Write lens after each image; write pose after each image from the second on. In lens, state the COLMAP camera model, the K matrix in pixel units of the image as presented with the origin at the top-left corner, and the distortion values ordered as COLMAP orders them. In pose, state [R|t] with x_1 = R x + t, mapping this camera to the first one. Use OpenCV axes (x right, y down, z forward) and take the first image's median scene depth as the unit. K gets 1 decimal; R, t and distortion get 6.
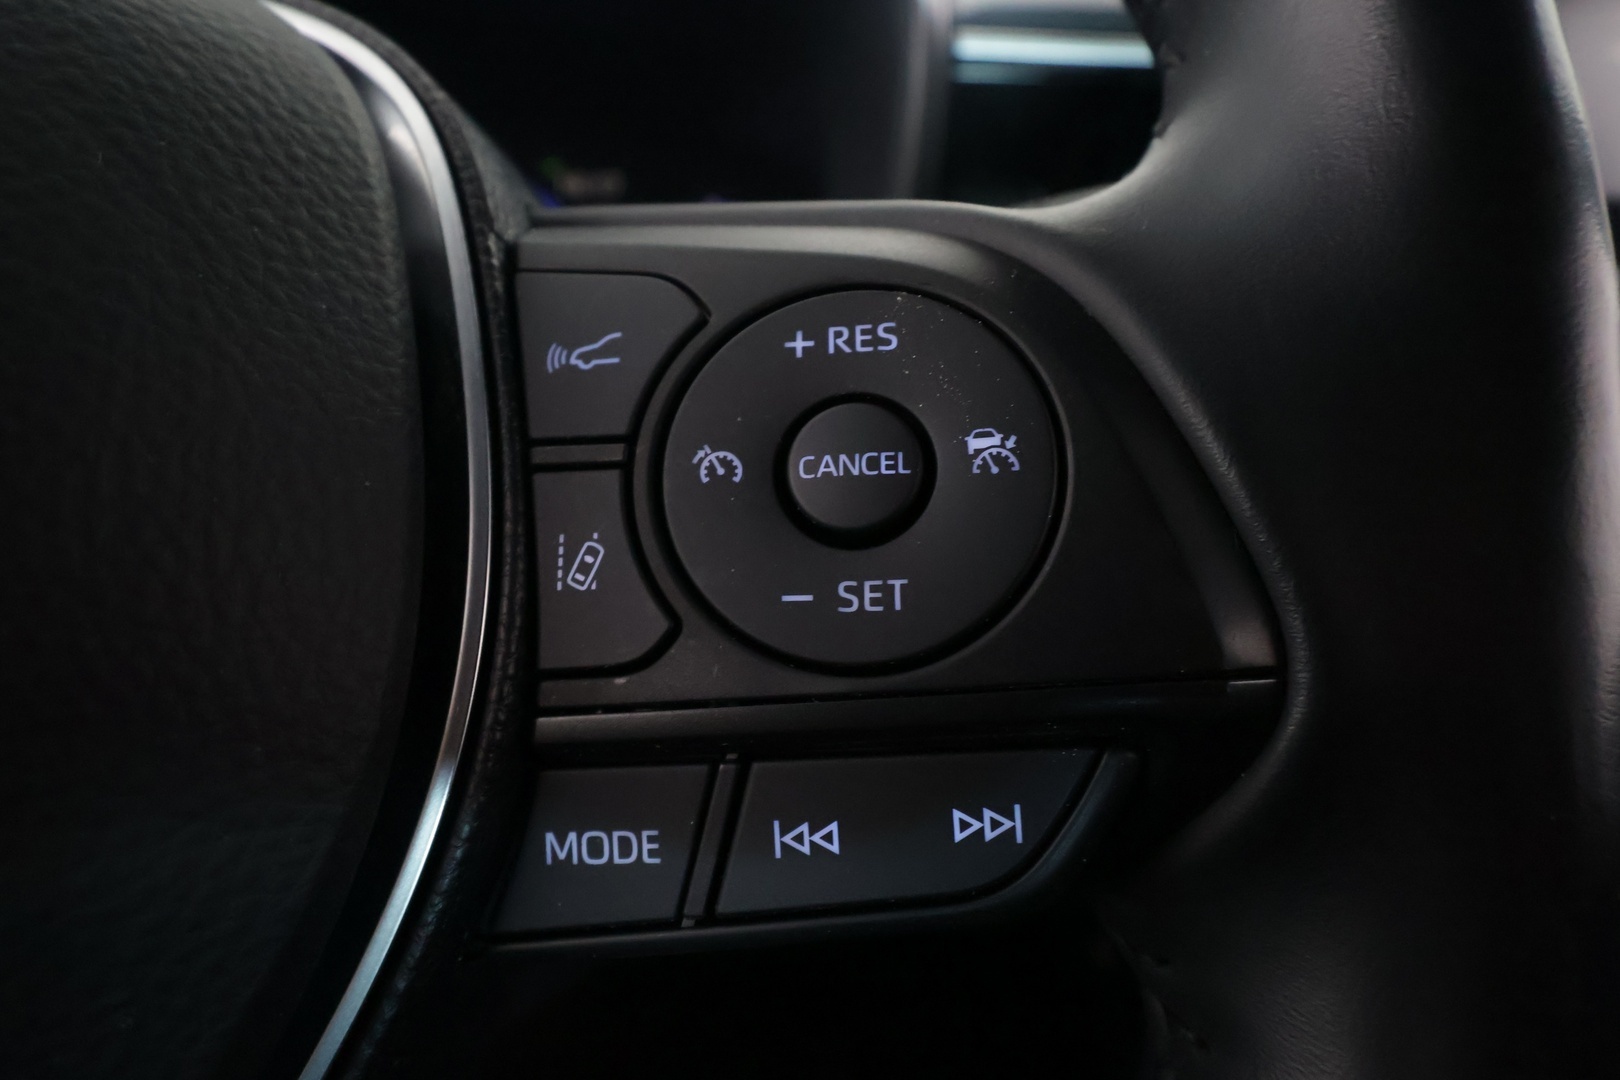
lens RADIAL K [[968.8, 0, 811.9], [0, 968.8, 535.4], [0, 0, 1]] dist [0.002680, -0.000402]
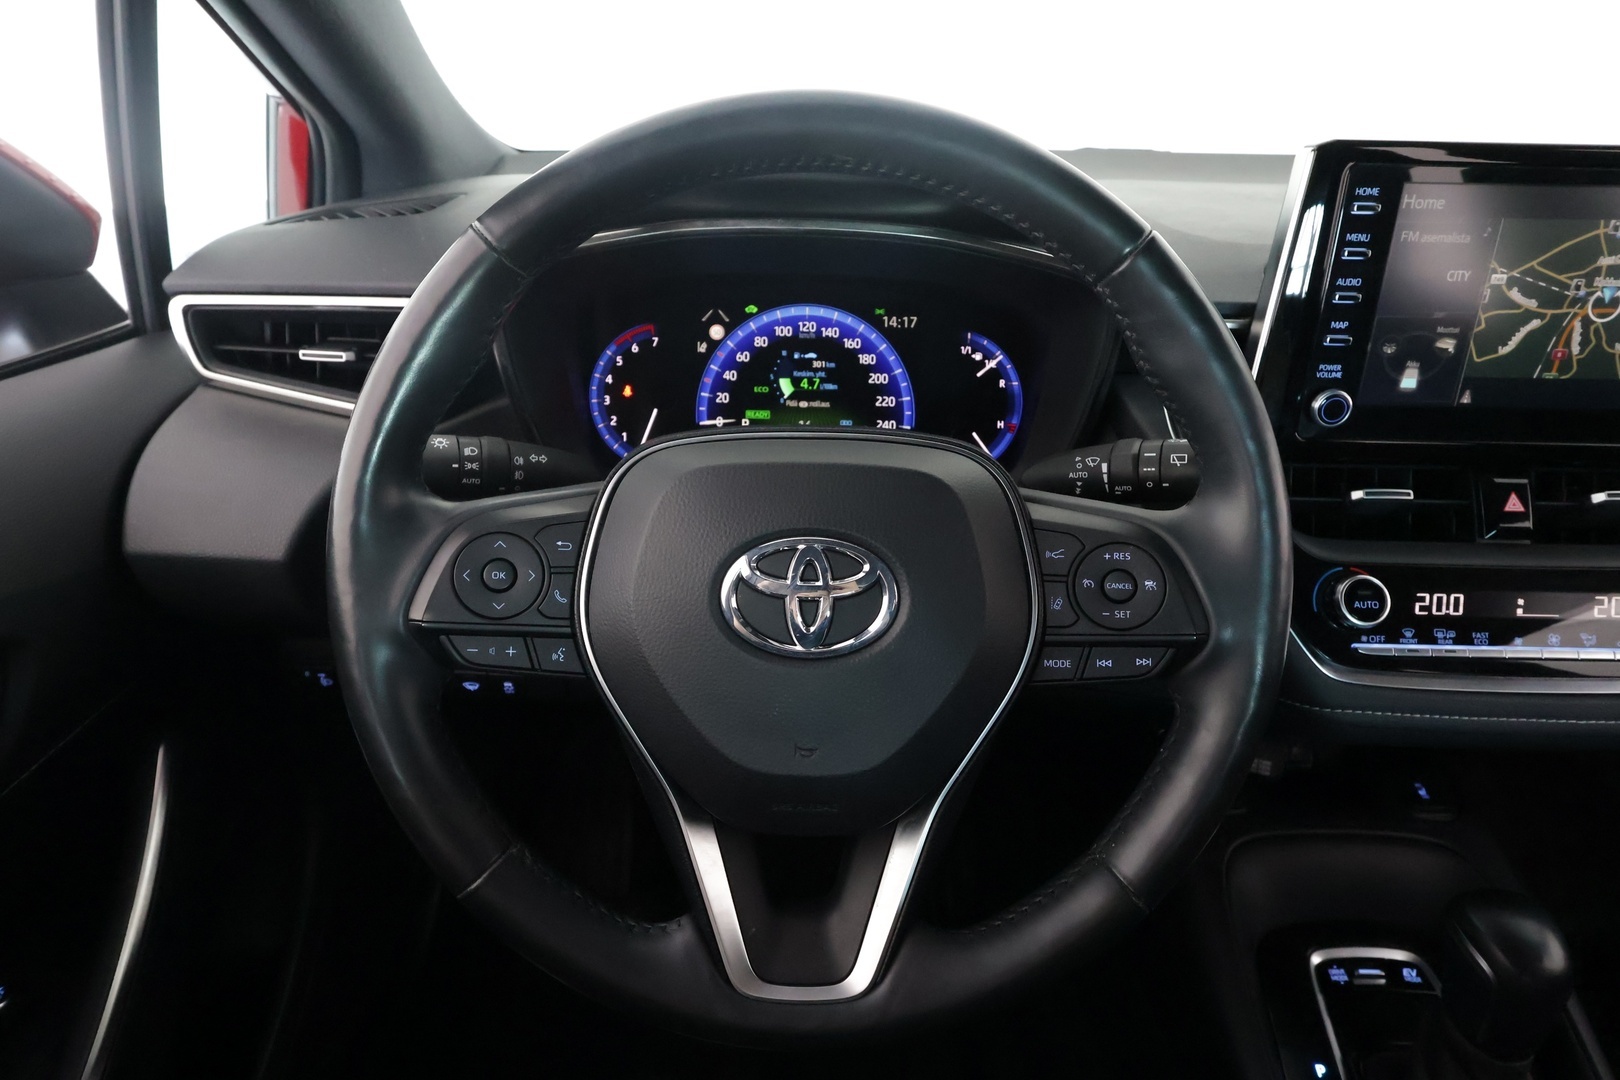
lens RADIAL K [[968.8, 0, 806.2], [0, 968.8, 546.9], [0, 0, 1]] dist [0.002680, -0.000402]
pose [[0.997129, 0.033450, -0.067931, -1.132622], [-0.022345, 0.987171, 0.158097, -0.946643], [0.072348, -0.156126, 0.985084, -3.614447]]
